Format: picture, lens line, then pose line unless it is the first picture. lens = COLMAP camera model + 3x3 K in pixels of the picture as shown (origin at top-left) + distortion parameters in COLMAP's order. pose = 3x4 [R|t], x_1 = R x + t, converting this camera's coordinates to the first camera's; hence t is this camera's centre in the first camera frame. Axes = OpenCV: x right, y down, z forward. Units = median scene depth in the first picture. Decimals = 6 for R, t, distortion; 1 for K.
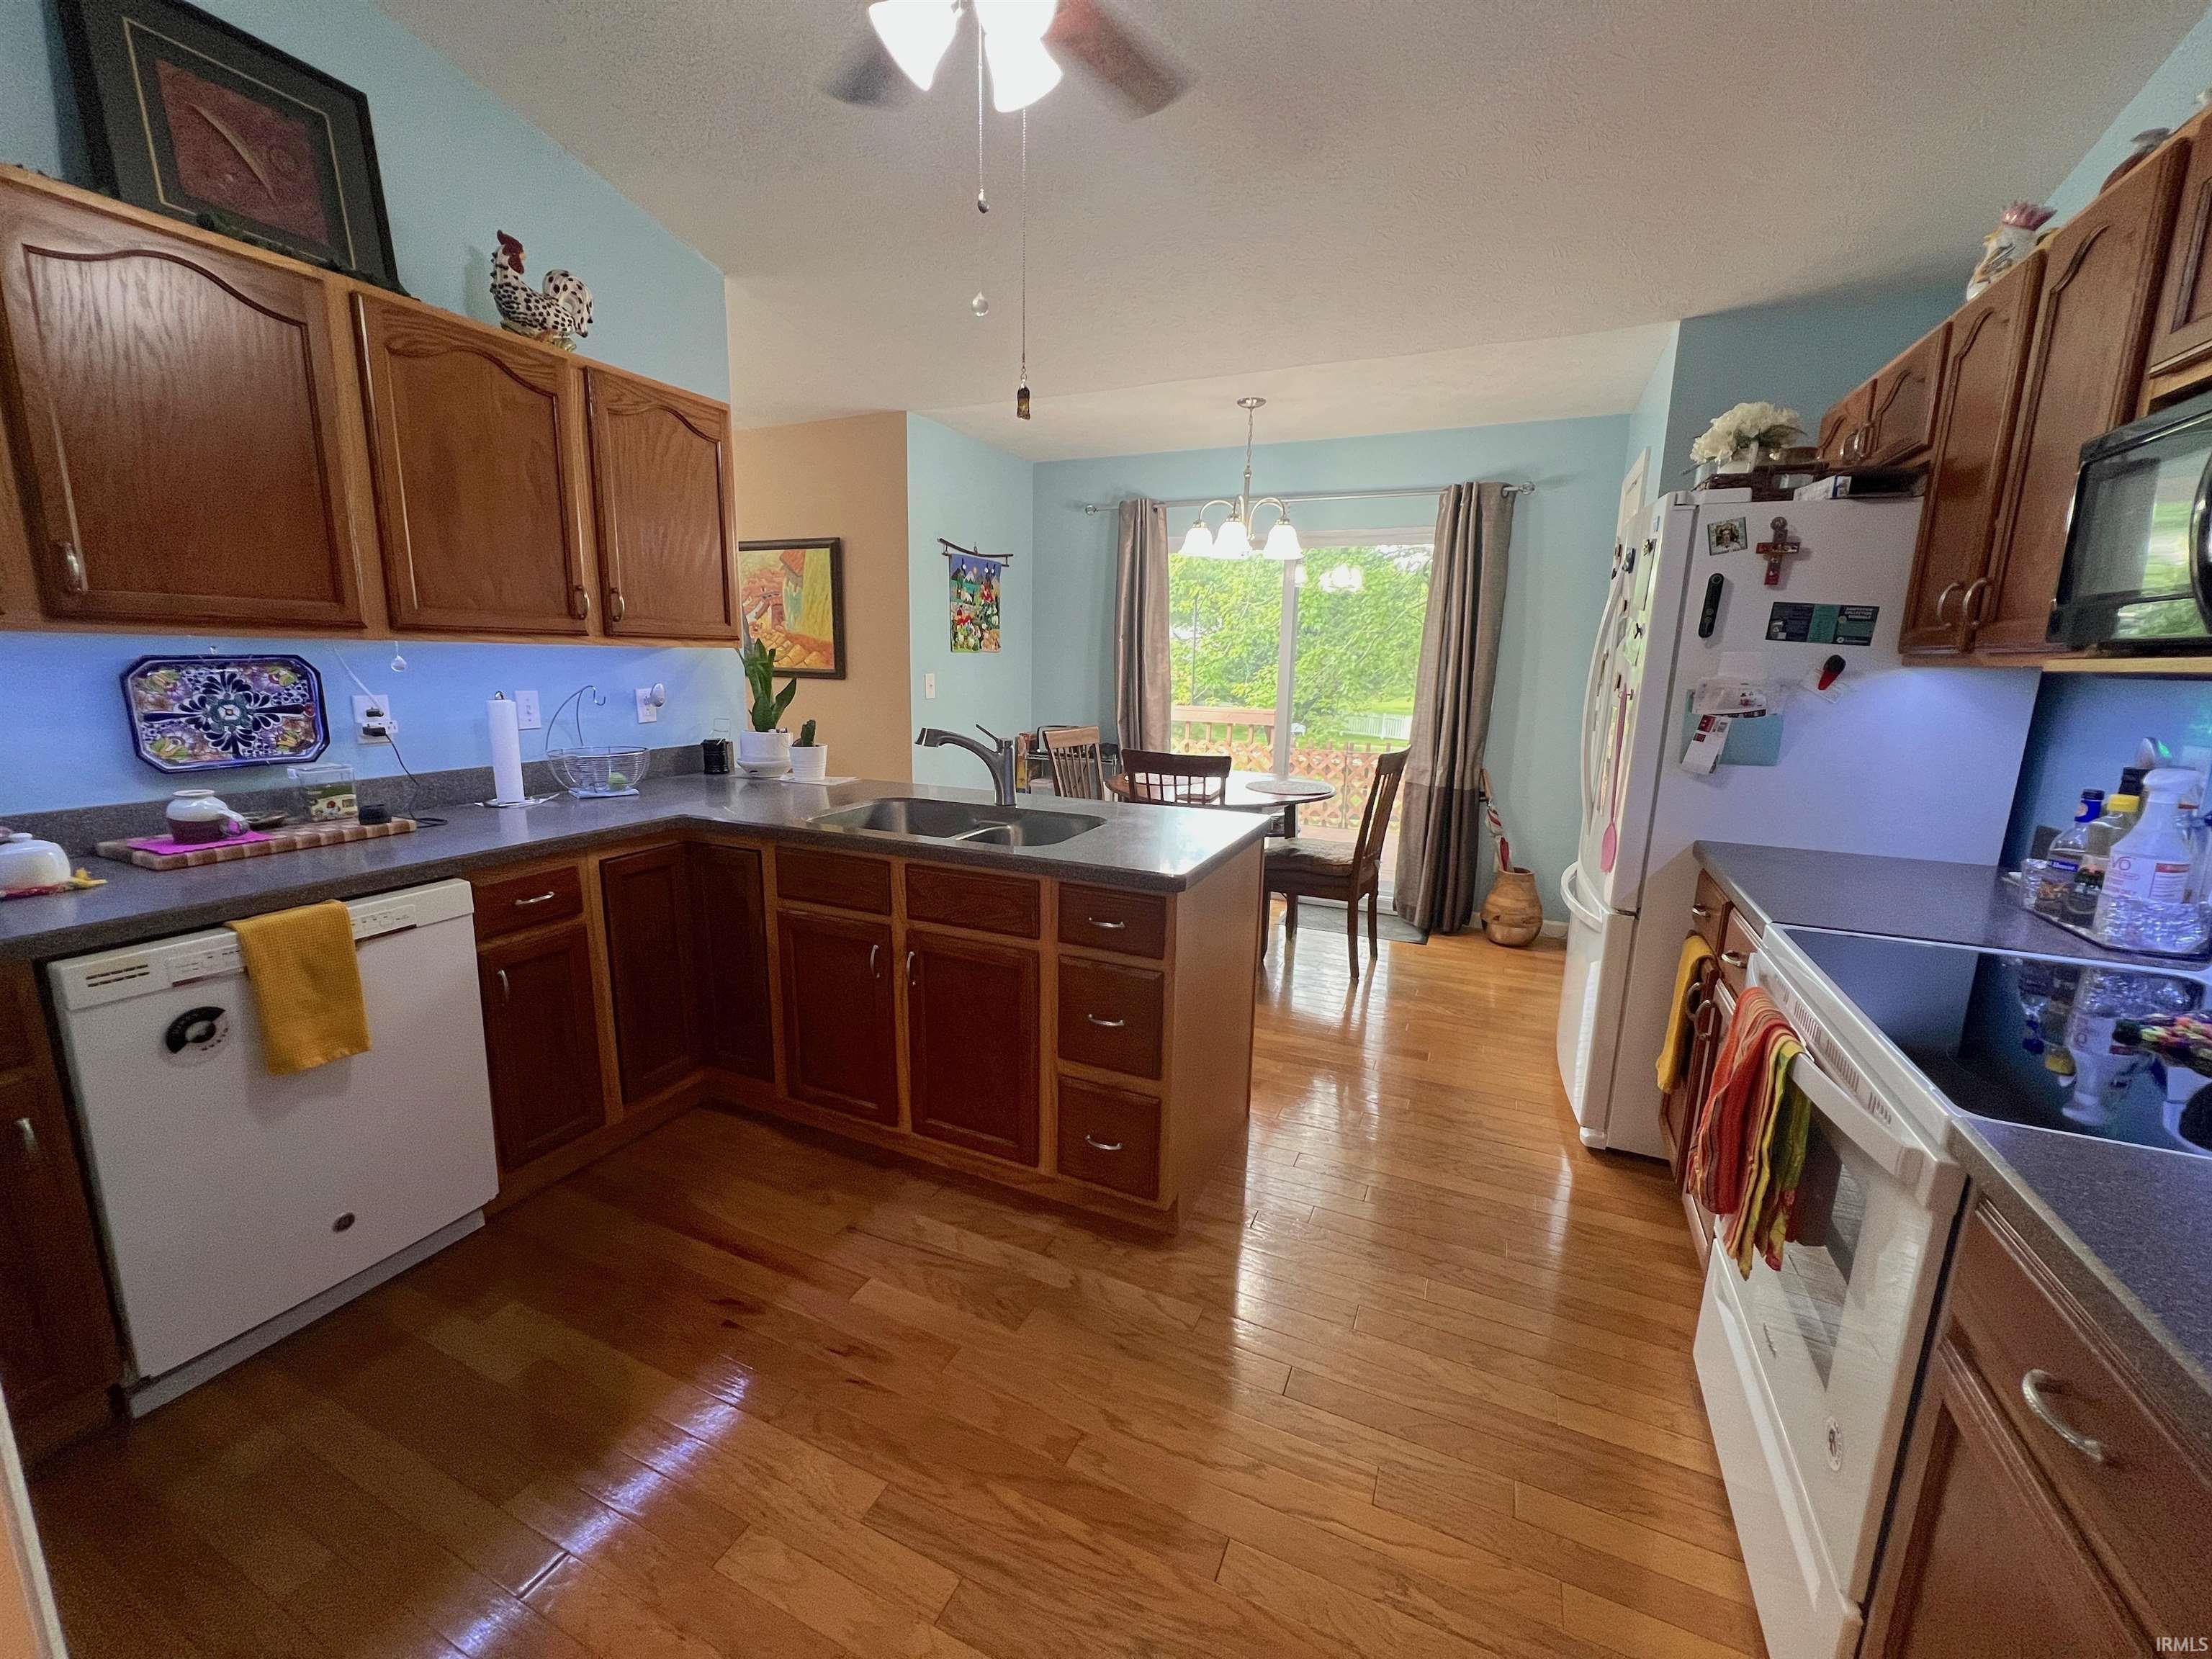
lens RADIAL K [[883.8, 0, 1101.6], [0, 883.8, 824.4], [0, 0, 1]] dist [-0.000901, 0.000029]
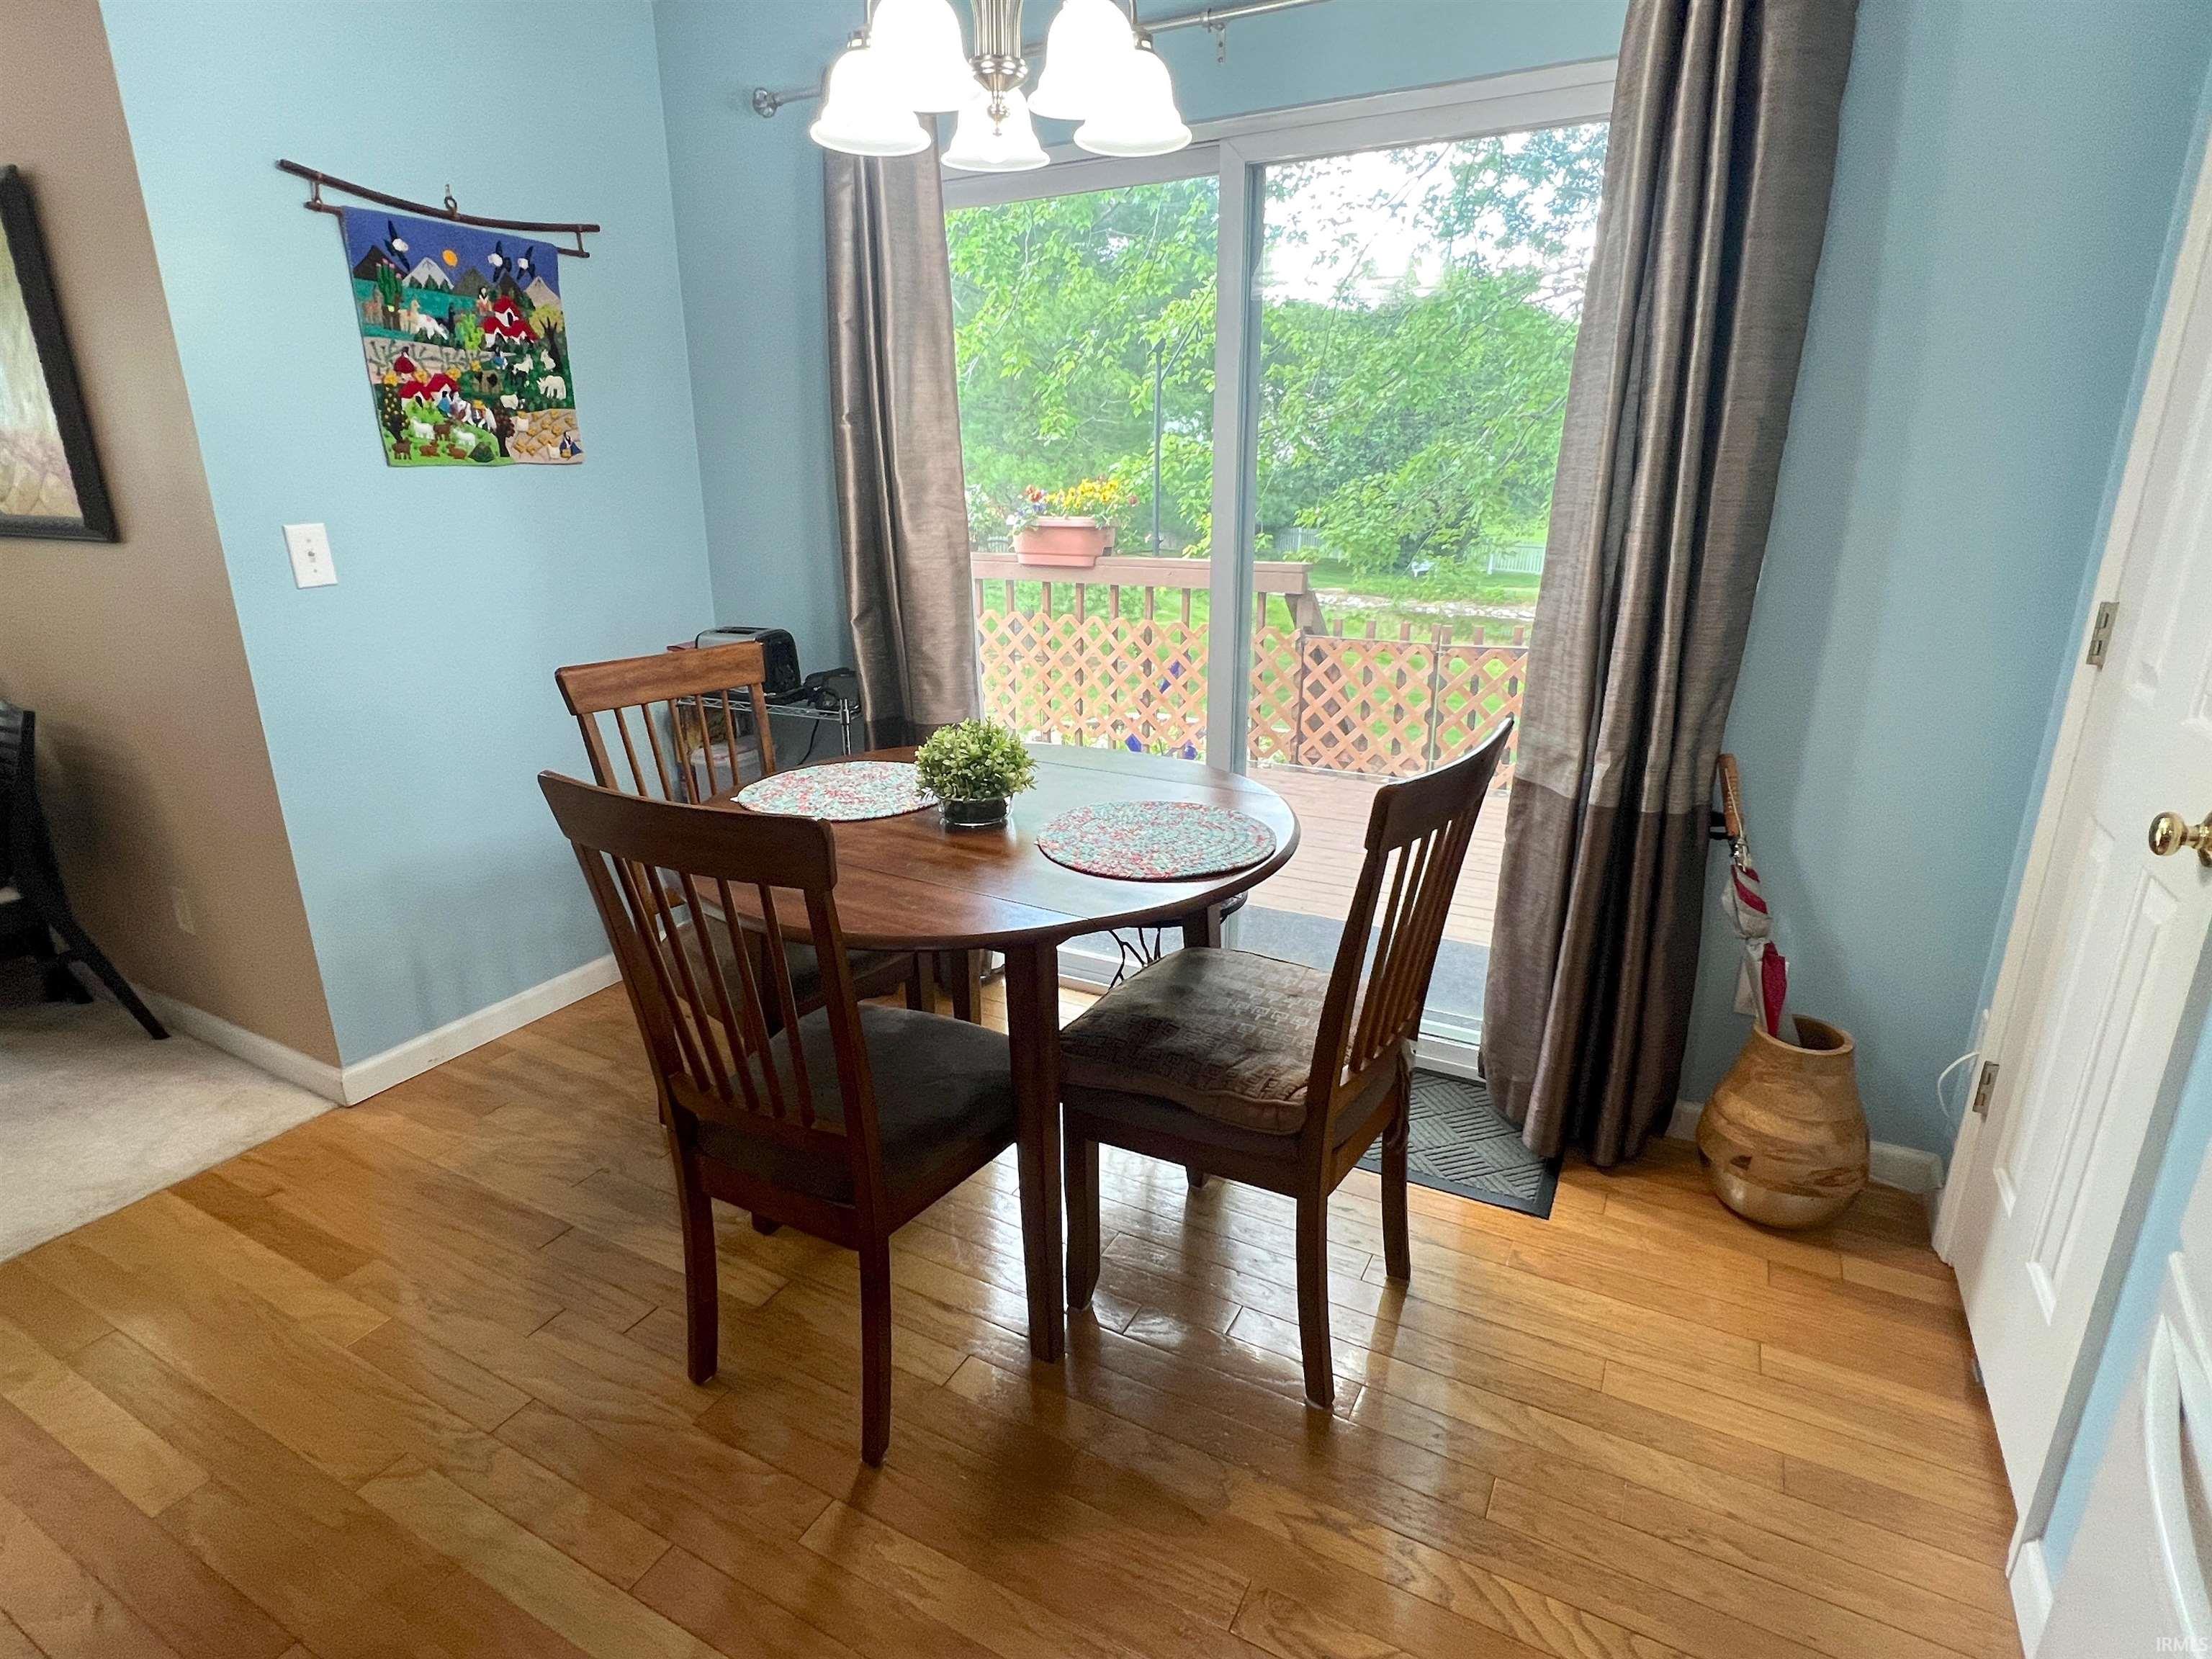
lens RADIAL K [[1139.0, 0, 1094.6], [0, 1139.0, 828.1], [0, 0, 1]] dist [-0.001371, -0.001016]
pose [[0.997304, -0.002764, -0.073333, 0.395773], [0.011338, 0.993095, 0.116767, -0.176015], [0.072504, -0.117283, 0.990448, 0.981489]]
